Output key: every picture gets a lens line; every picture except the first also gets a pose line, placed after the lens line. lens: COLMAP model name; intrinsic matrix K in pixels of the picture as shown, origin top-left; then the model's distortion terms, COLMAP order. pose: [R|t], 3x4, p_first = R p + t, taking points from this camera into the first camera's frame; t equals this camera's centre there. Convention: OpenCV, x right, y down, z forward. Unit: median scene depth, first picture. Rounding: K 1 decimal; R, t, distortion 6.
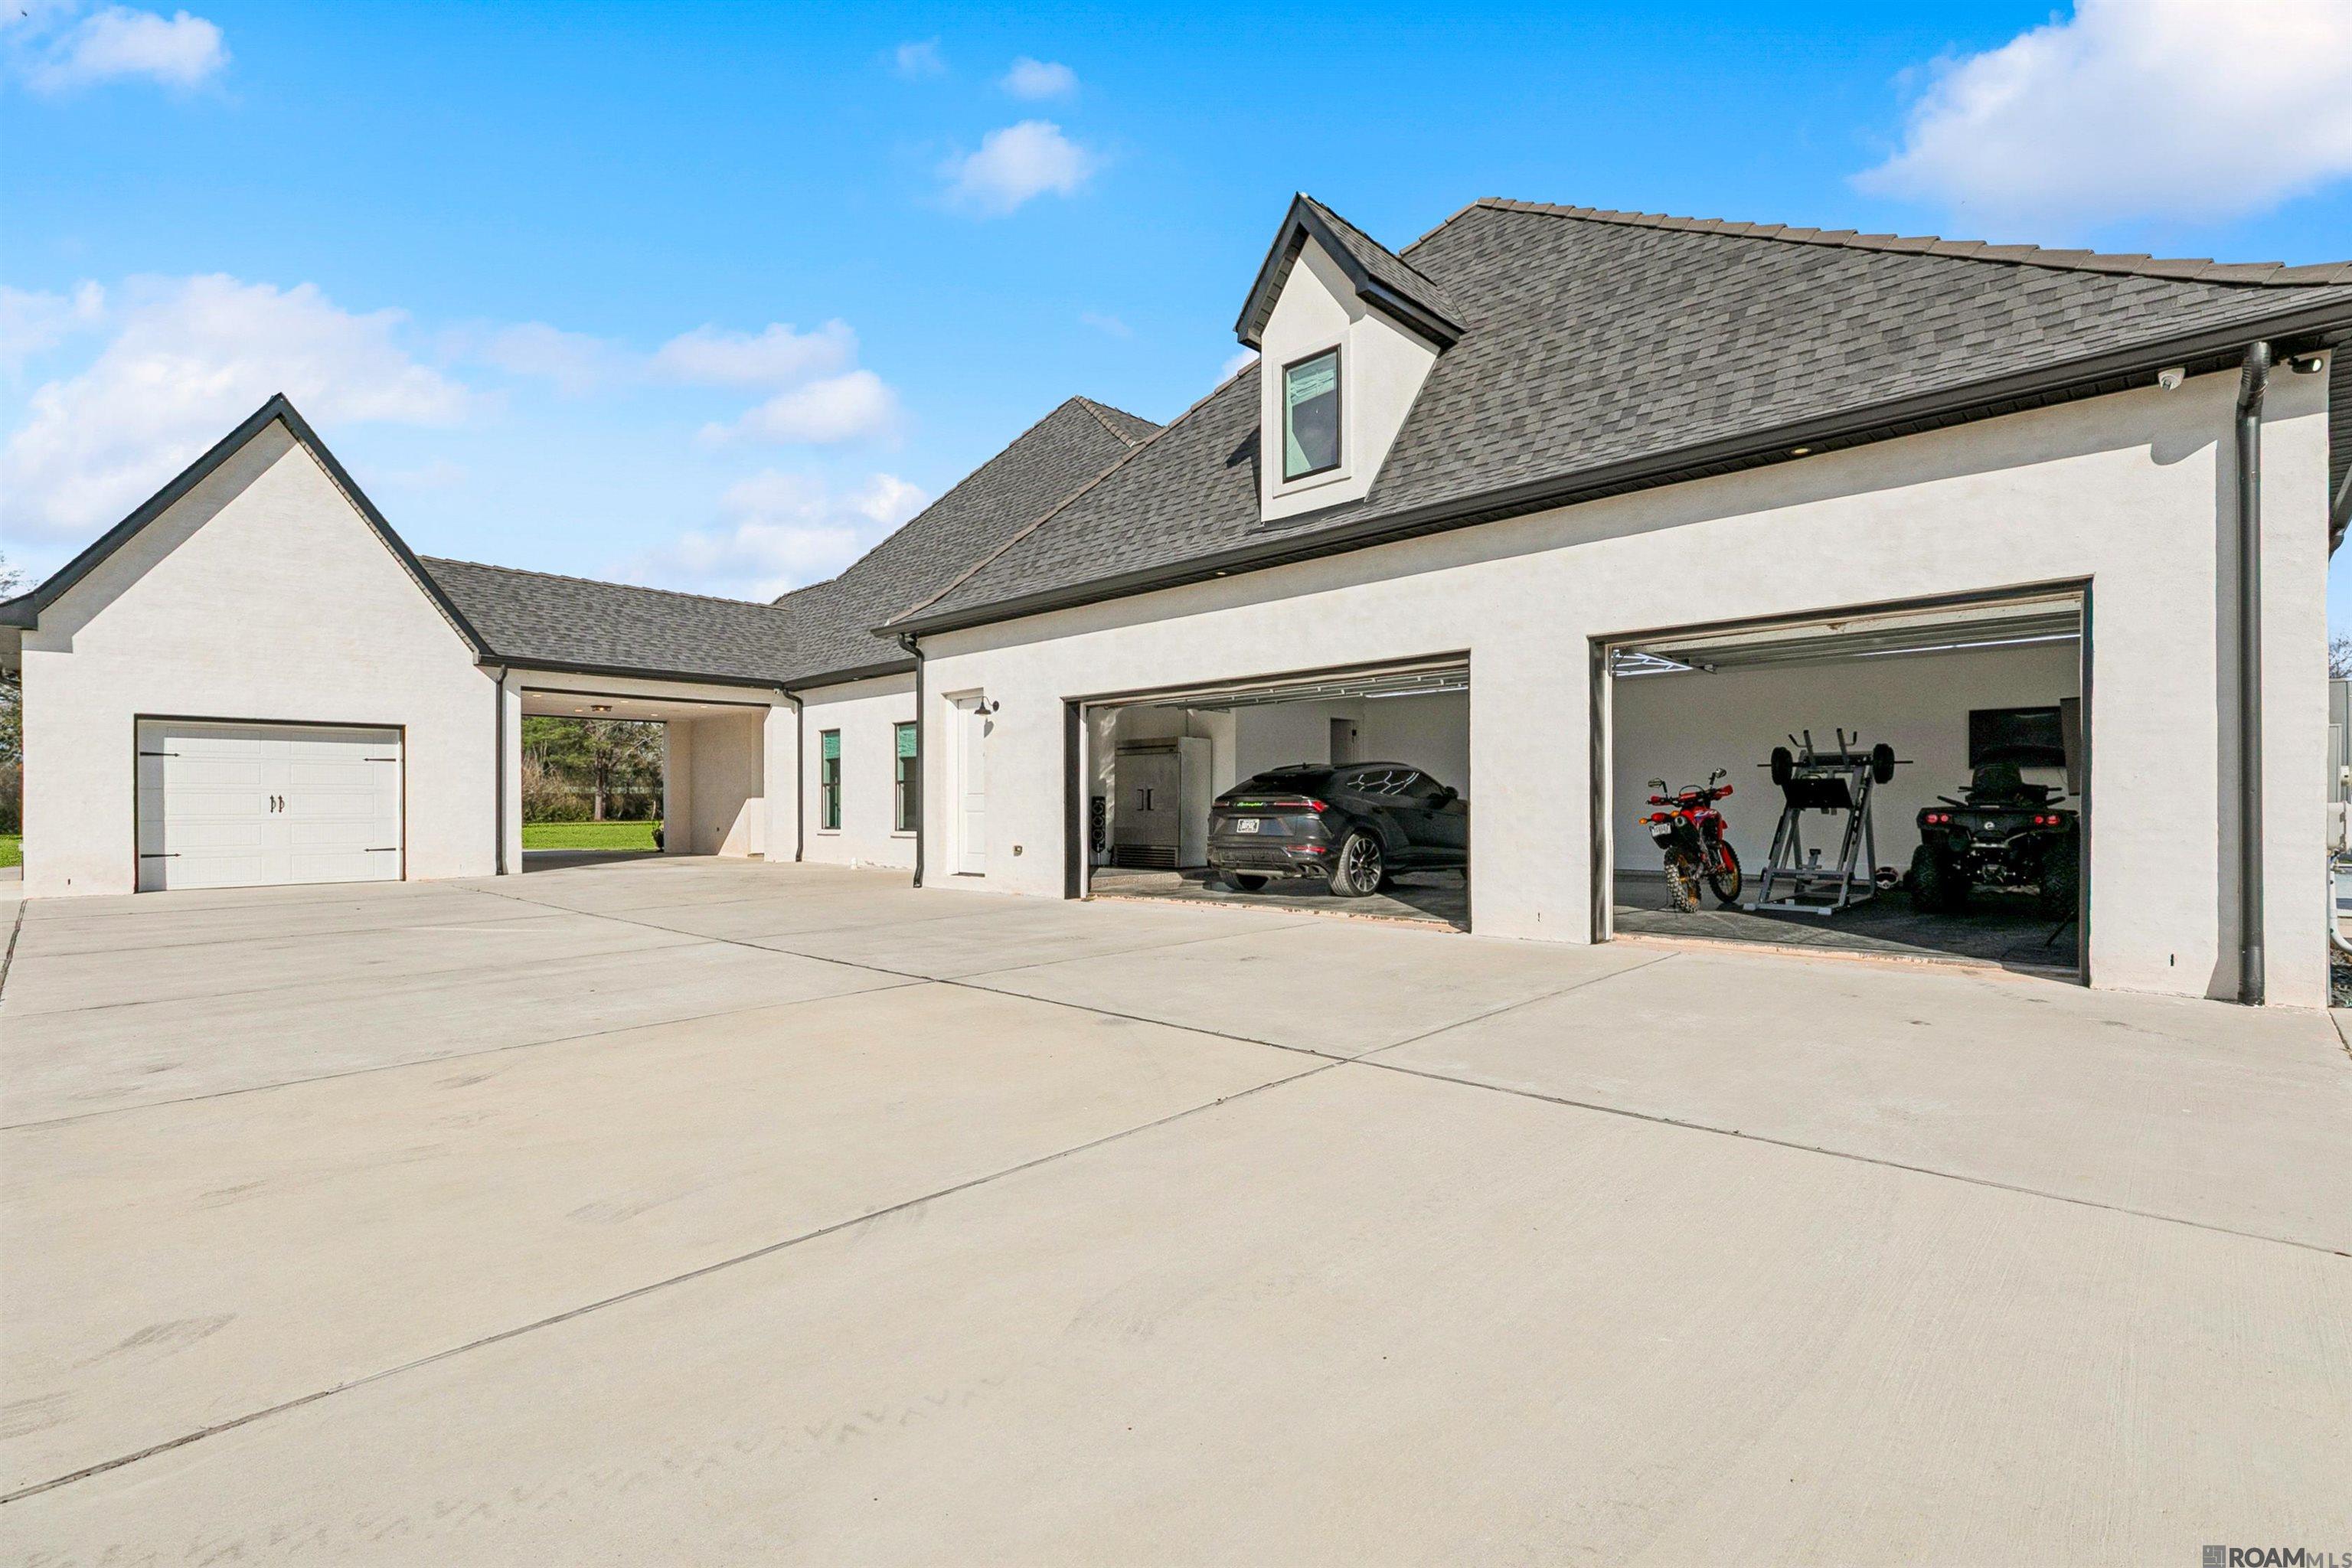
lens RADIAL K [[1085.9, 0, 1176.4], [0, 1085.9, 791.5], [0, 0, 1]] dist [0.006092, -0.000701]
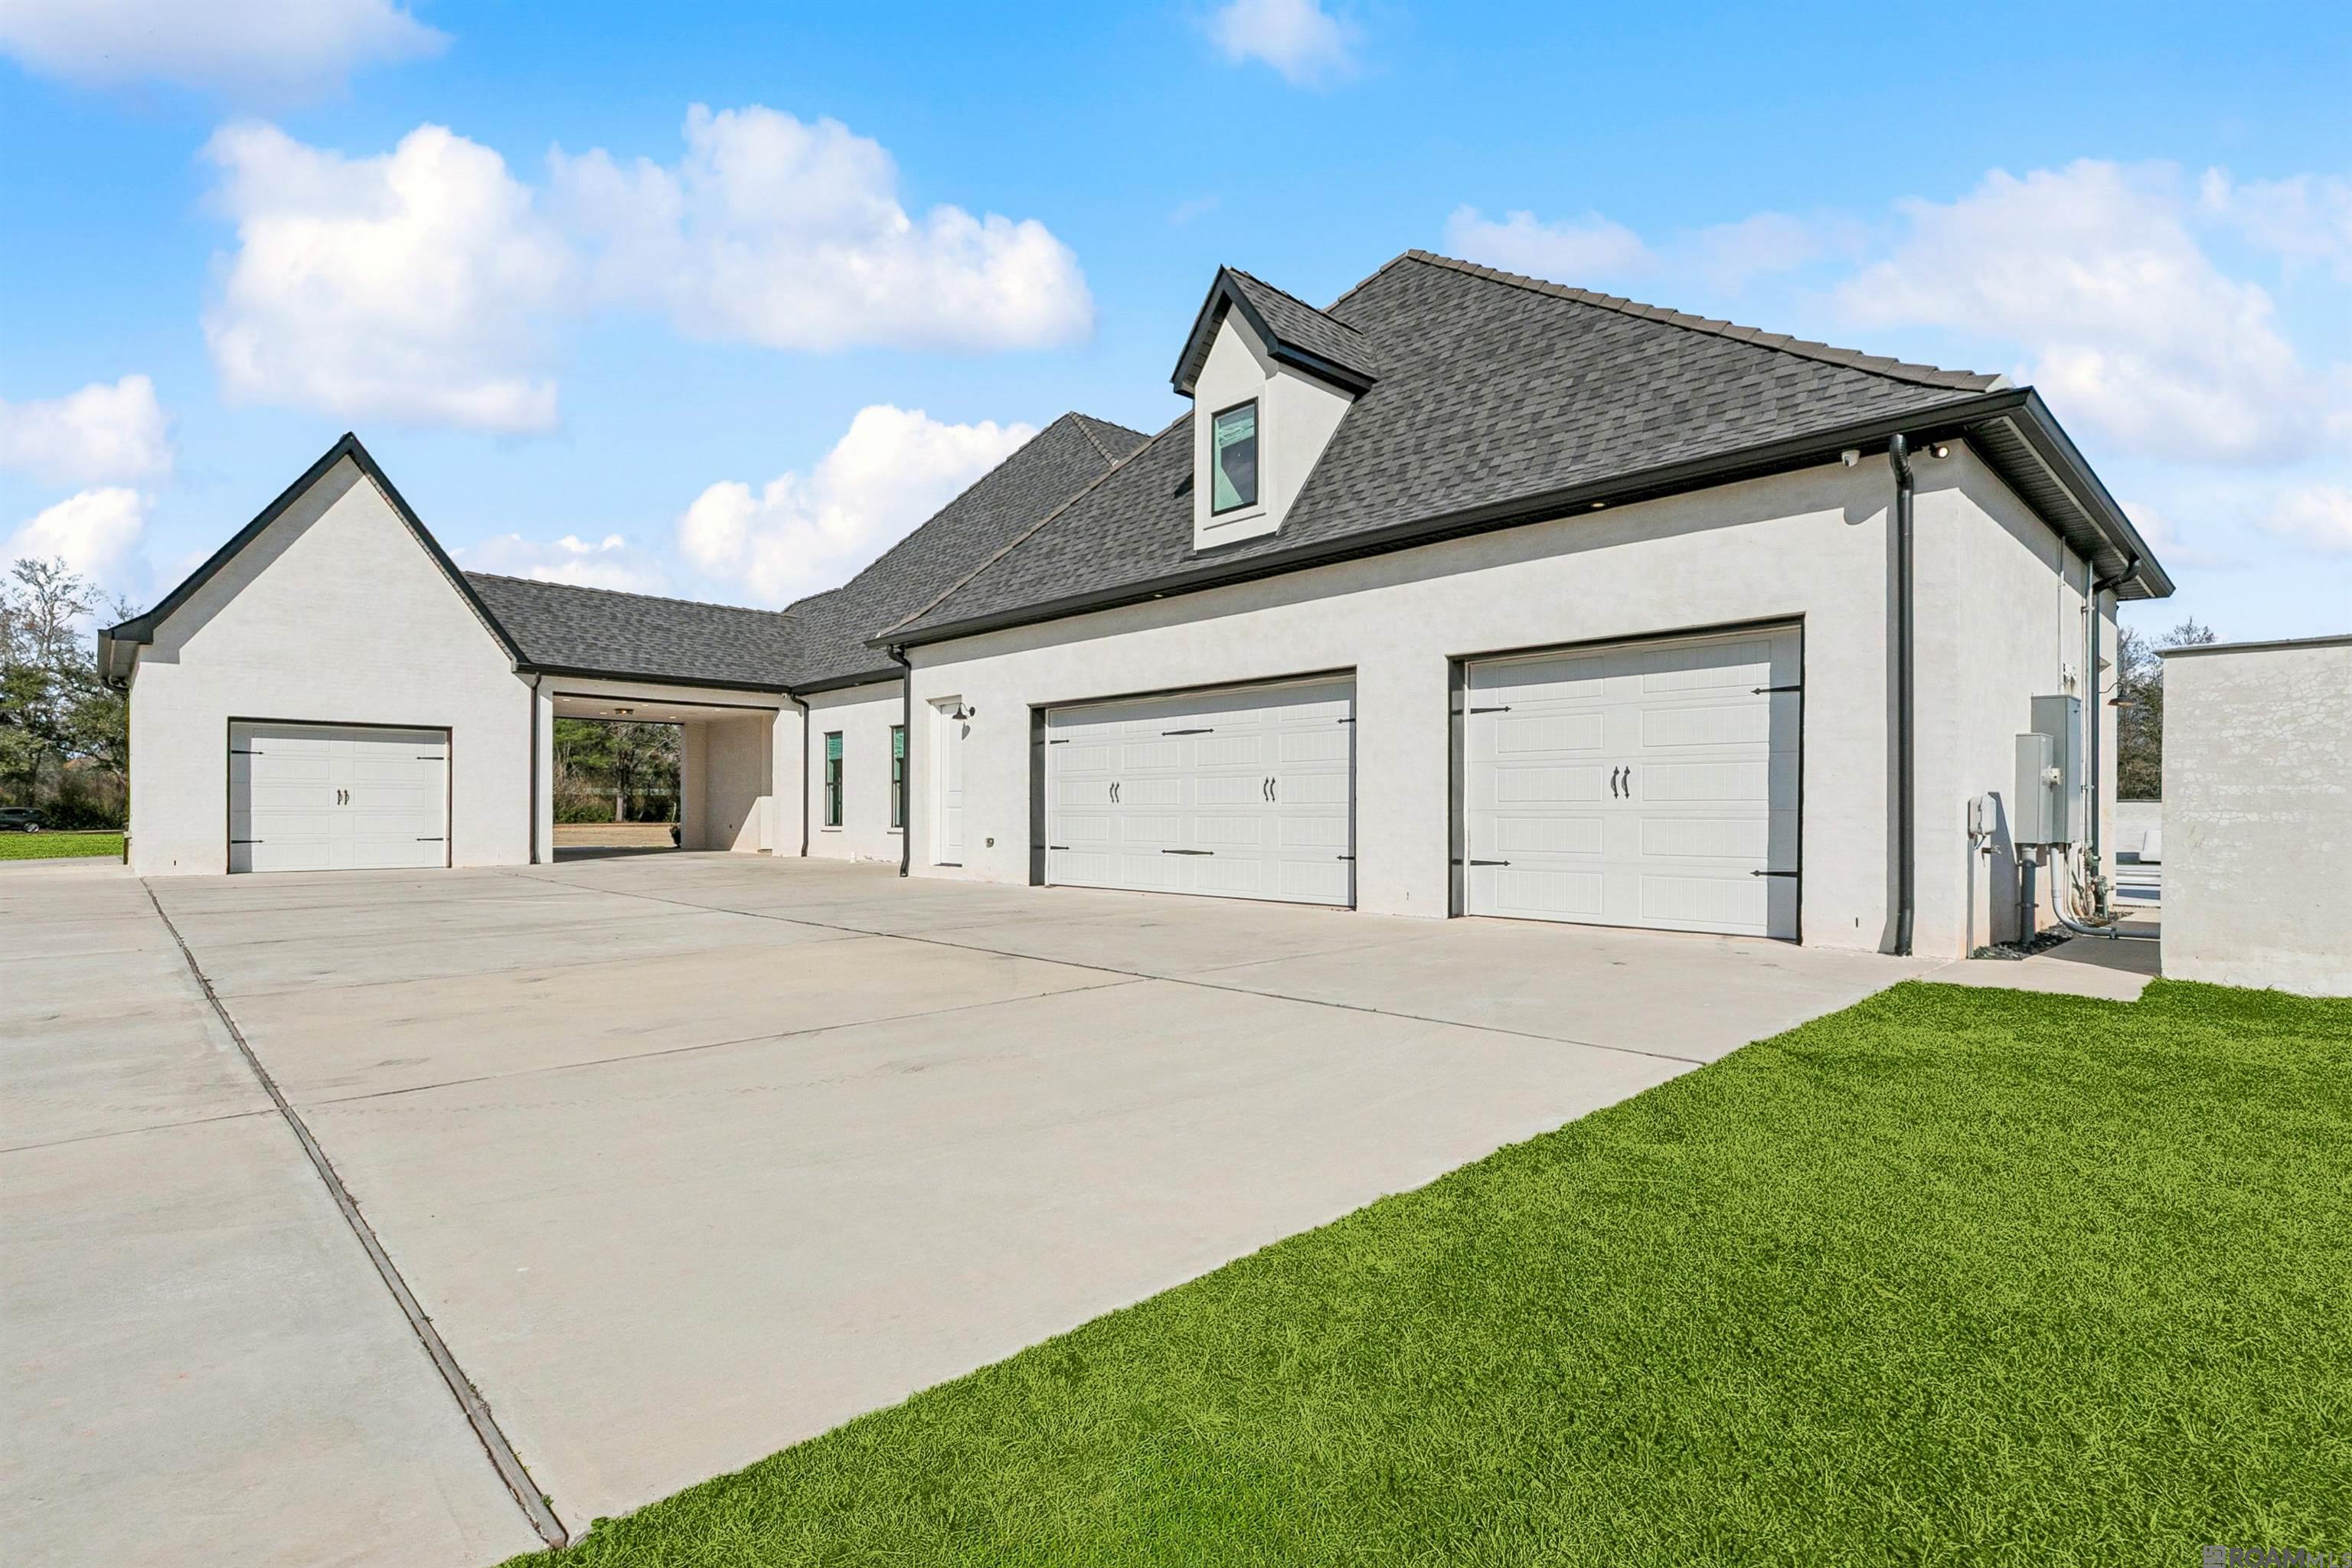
lens RADIAL K [[1165.2, 0, 1159.9], [0, 1165.2, 796.1], [0, 0, 1]] dist [-0.000806, 0.003337]
pose [[0.998539, 0.006470, -0.053653, 0.123661], [-0.006578, 0.999977, -0.001832, 0.011585], [0.053639, 0.002182, 0.998558, -0.241784]]
